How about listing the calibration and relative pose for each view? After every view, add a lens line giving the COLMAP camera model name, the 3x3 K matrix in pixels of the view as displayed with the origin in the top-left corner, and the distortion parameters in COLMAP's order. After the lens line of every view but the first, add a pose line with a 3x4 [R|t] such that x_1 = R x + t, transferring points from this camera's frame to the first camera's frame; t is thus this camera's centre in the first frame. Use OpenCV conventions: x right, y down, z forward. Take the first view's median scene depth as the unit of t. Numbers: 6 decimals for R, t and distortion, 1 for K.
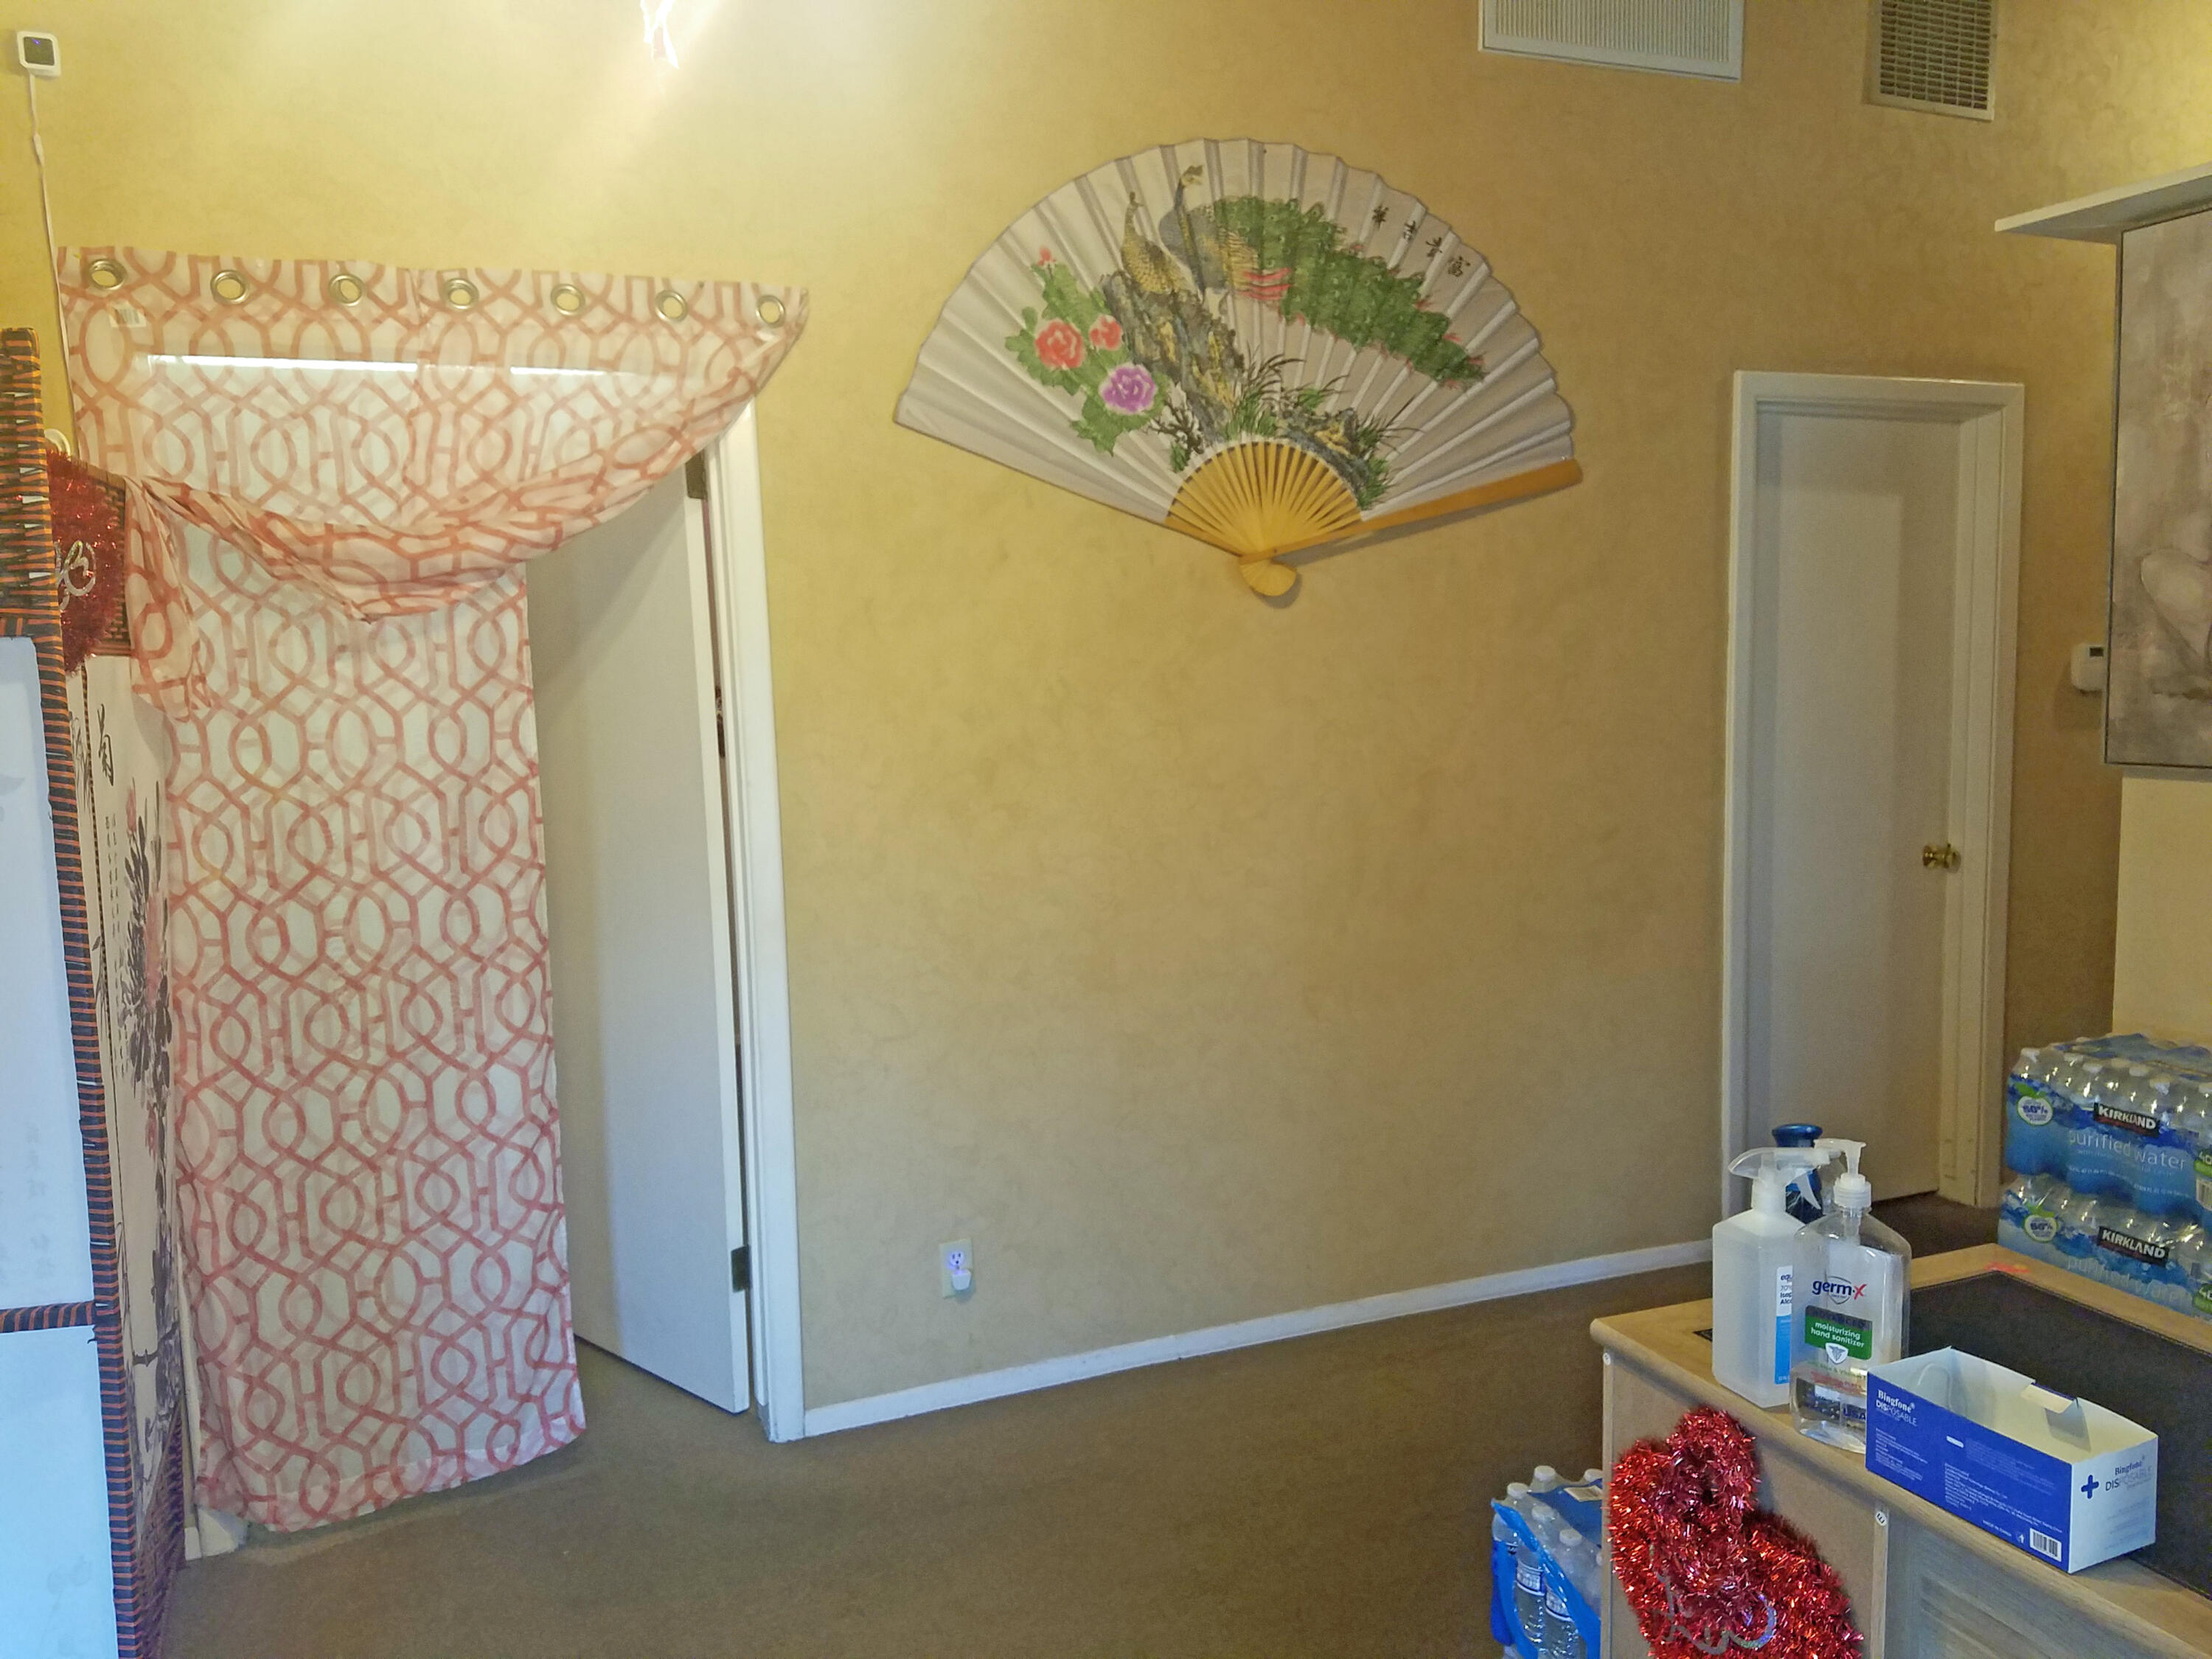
lens RADIAL K [[1695.7, 0, 1107.2], [0, 1695.7, 856.2], [0, 0, 1]] dist [-0.011356, -0.010513]
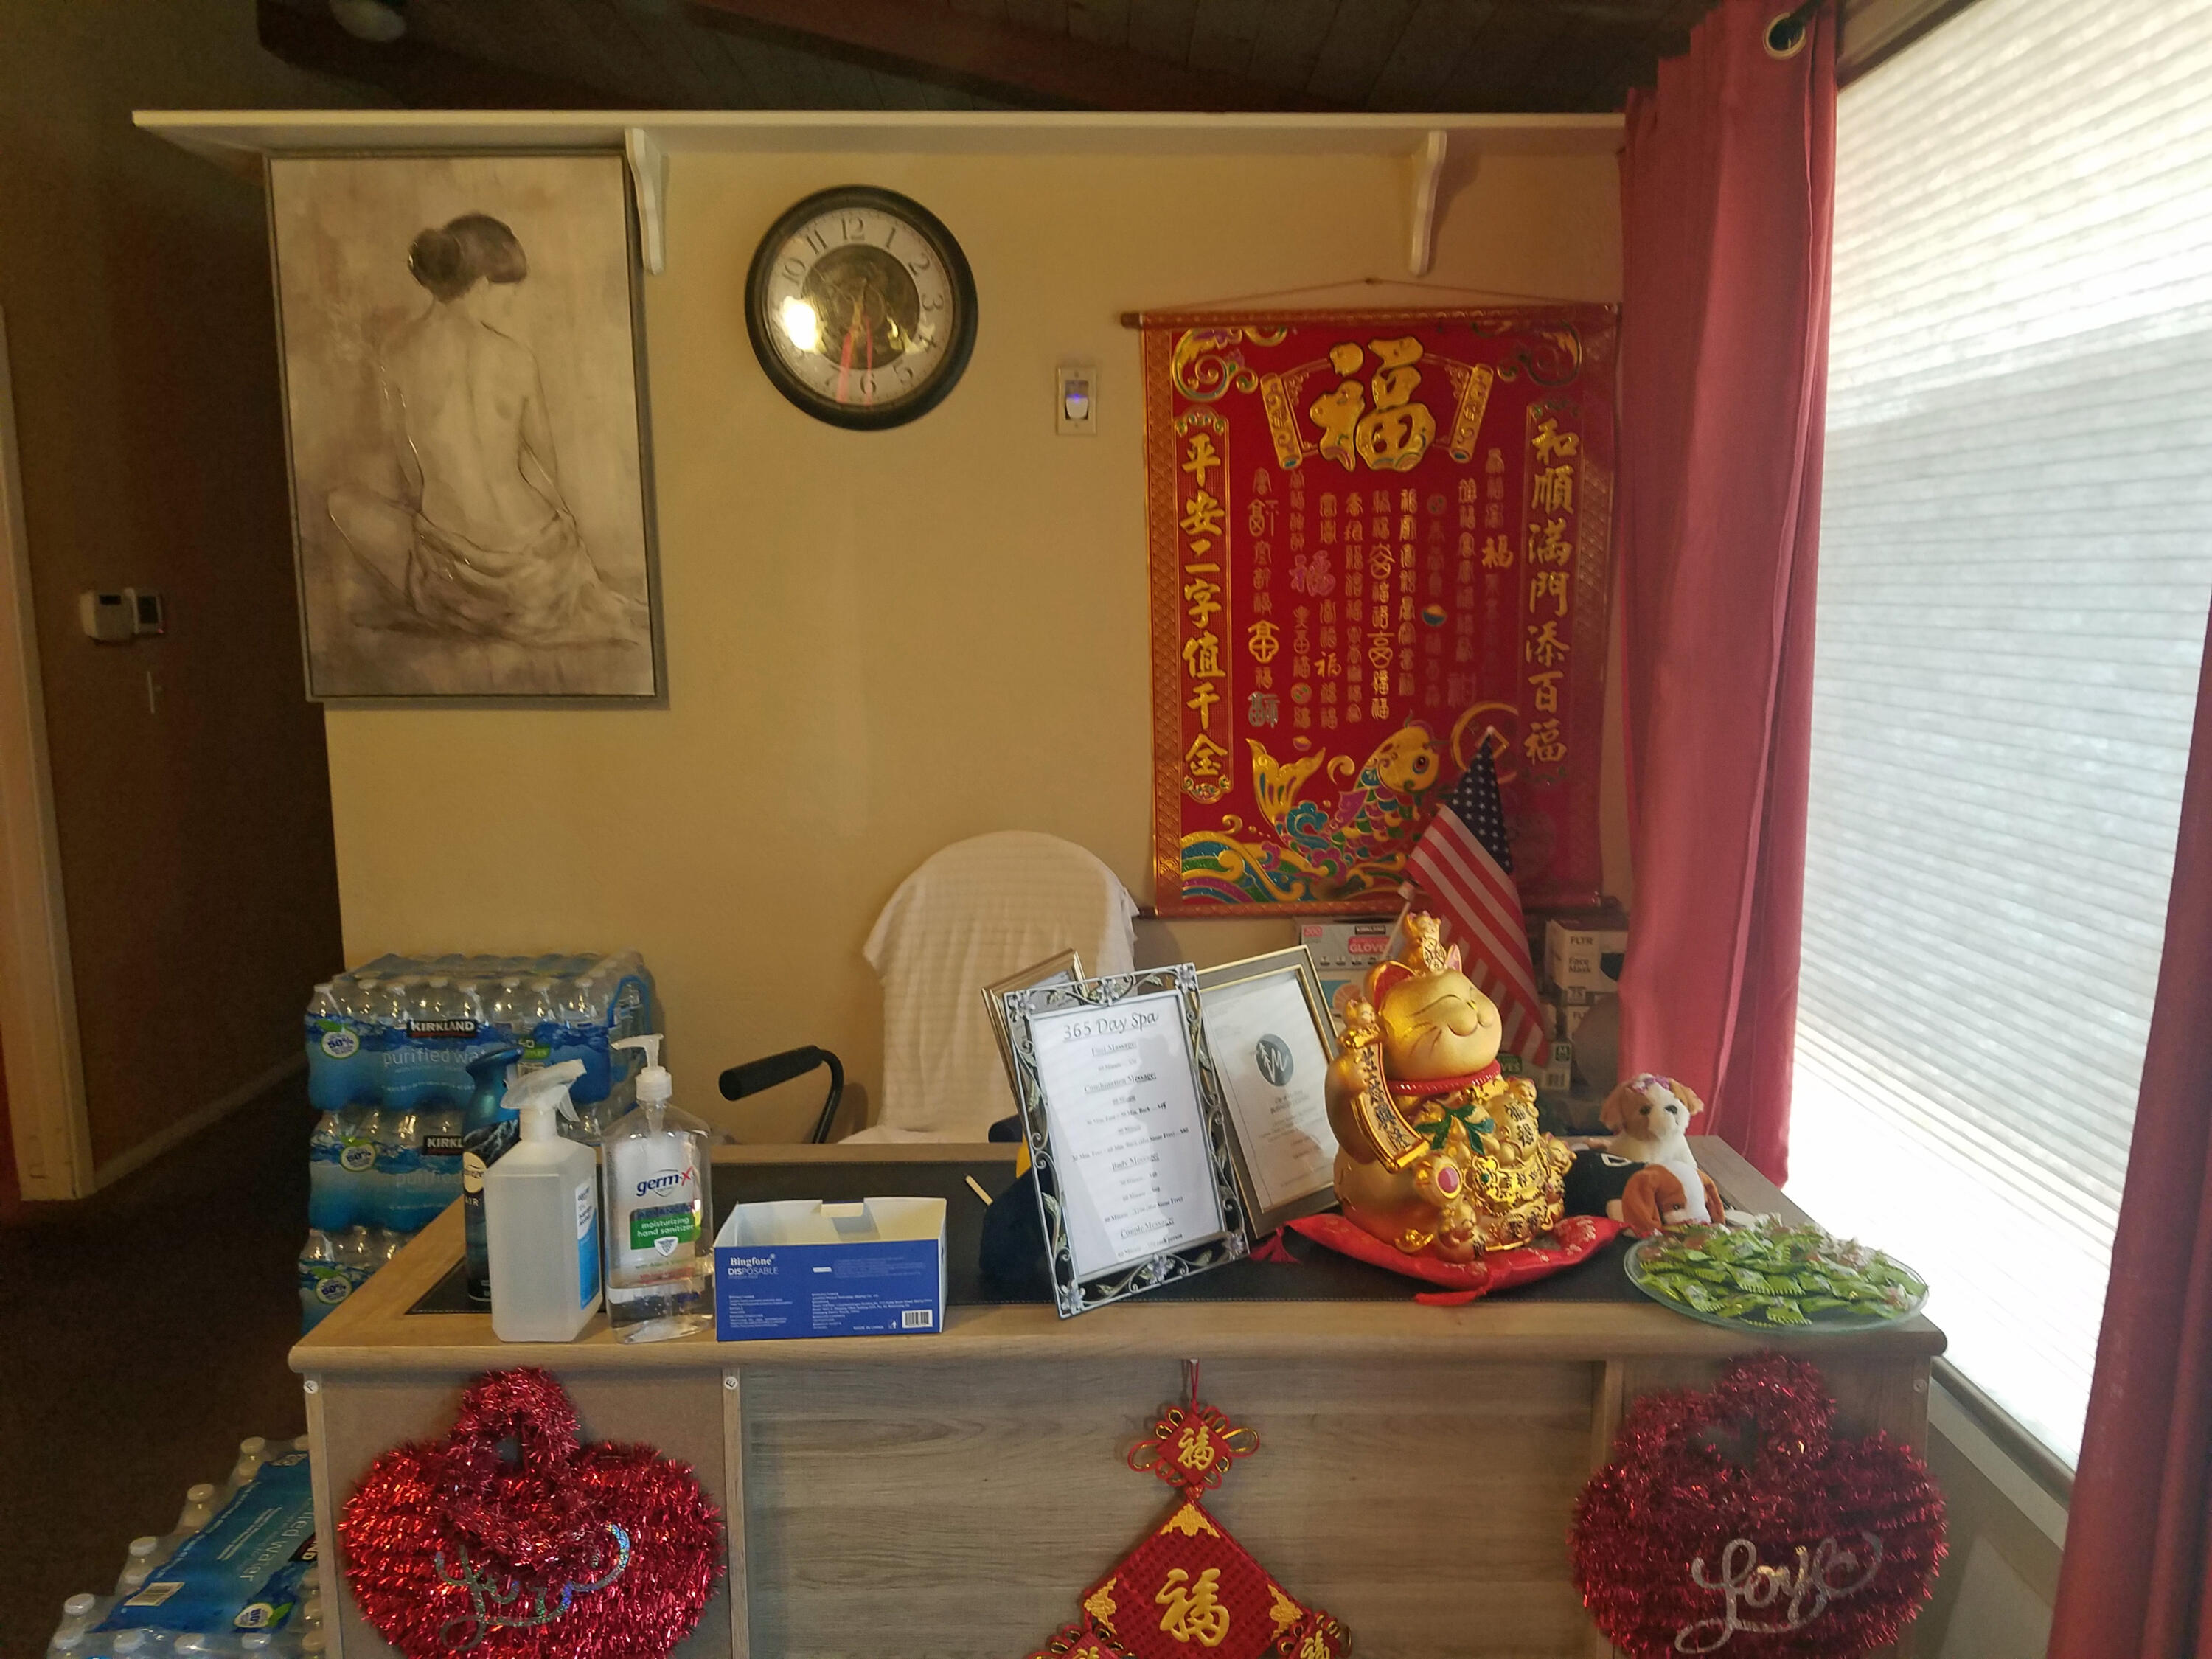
lens RADIAL K [[1680.5, 0, 1112.4], [0, 1680.5, 885.7], [0, 0, 1]] dist [0.056977, -0.096821]
pose [[0.350564, -0.126238, 0.927992, -0.208790], [0.100065, 0.990251, 0.096906, 0.006706], [-0.931178, 0.058887, 0.359778, 0.210024]]
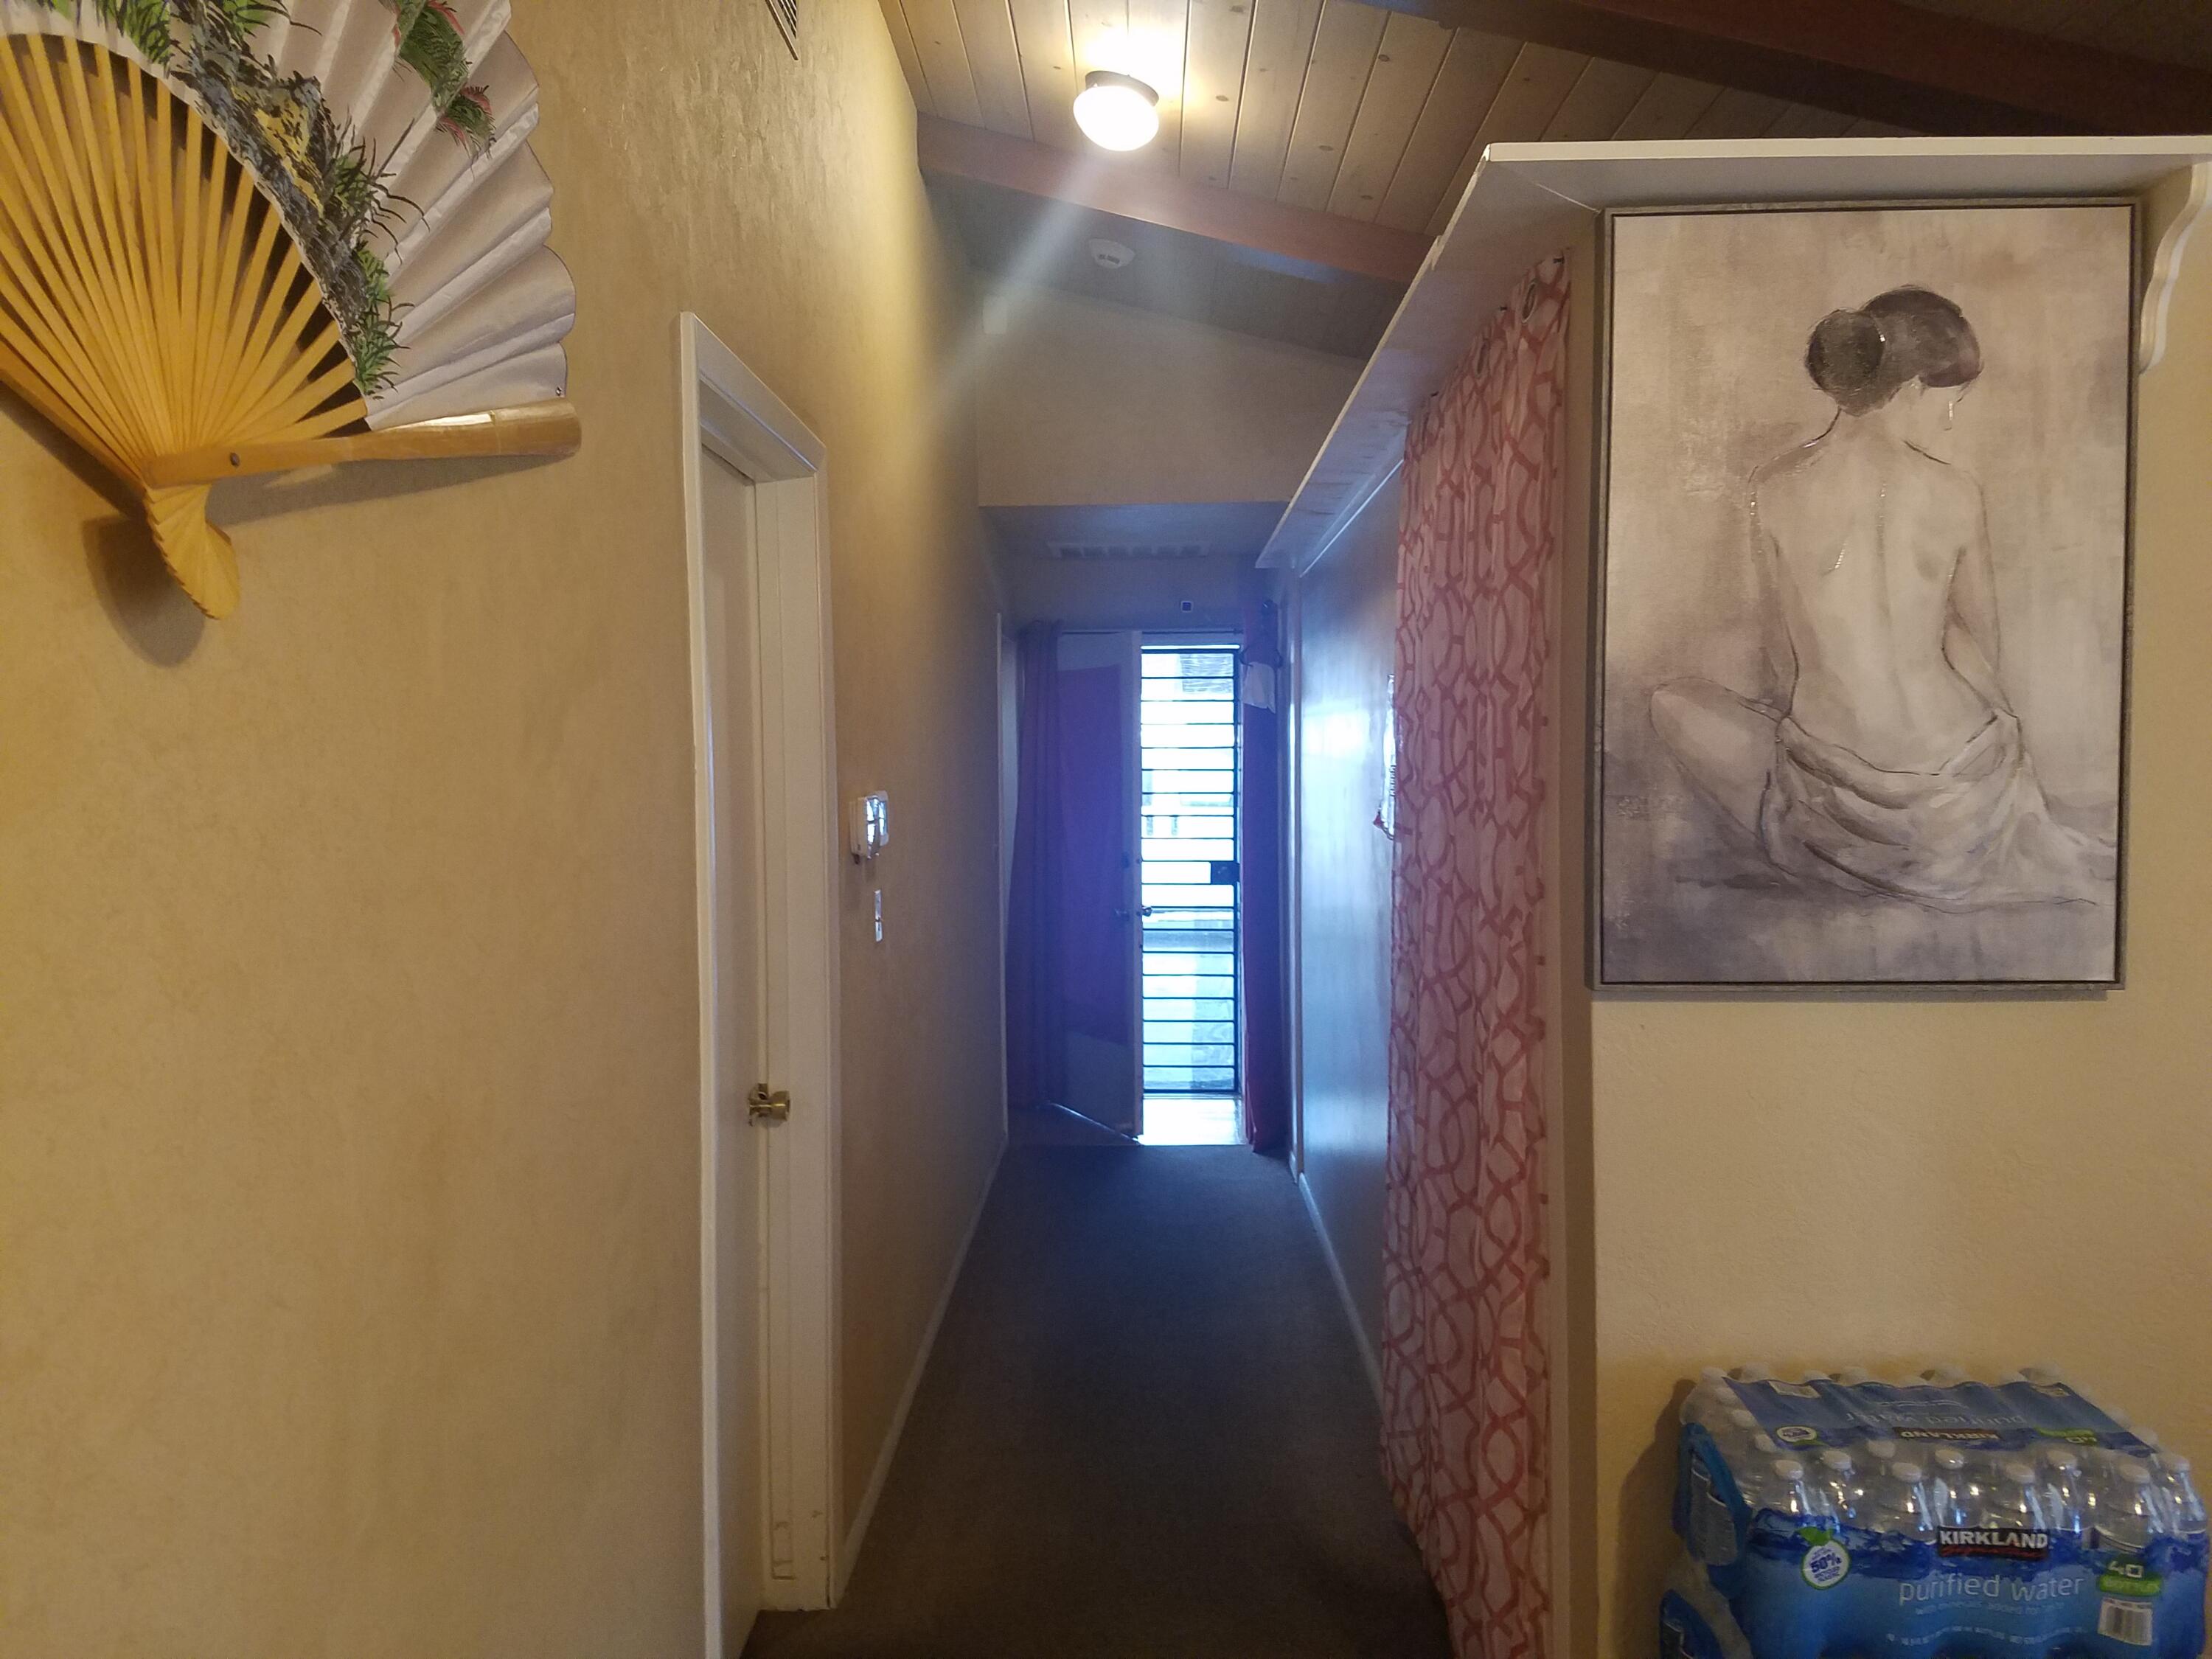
lens RADIAL K [[1686.8, 0, 1106.0], [0, 1686.8, 829.5], [0, 0, 1]] dist [0.005939, 0.001949]
pose [[0.387631, -0.017717, 0.921644, -0.120360], [0.104446, 0.994221, -0.024817, -0.130324], [-0.915878, 0.105882, 0.387241, 0.977048]]
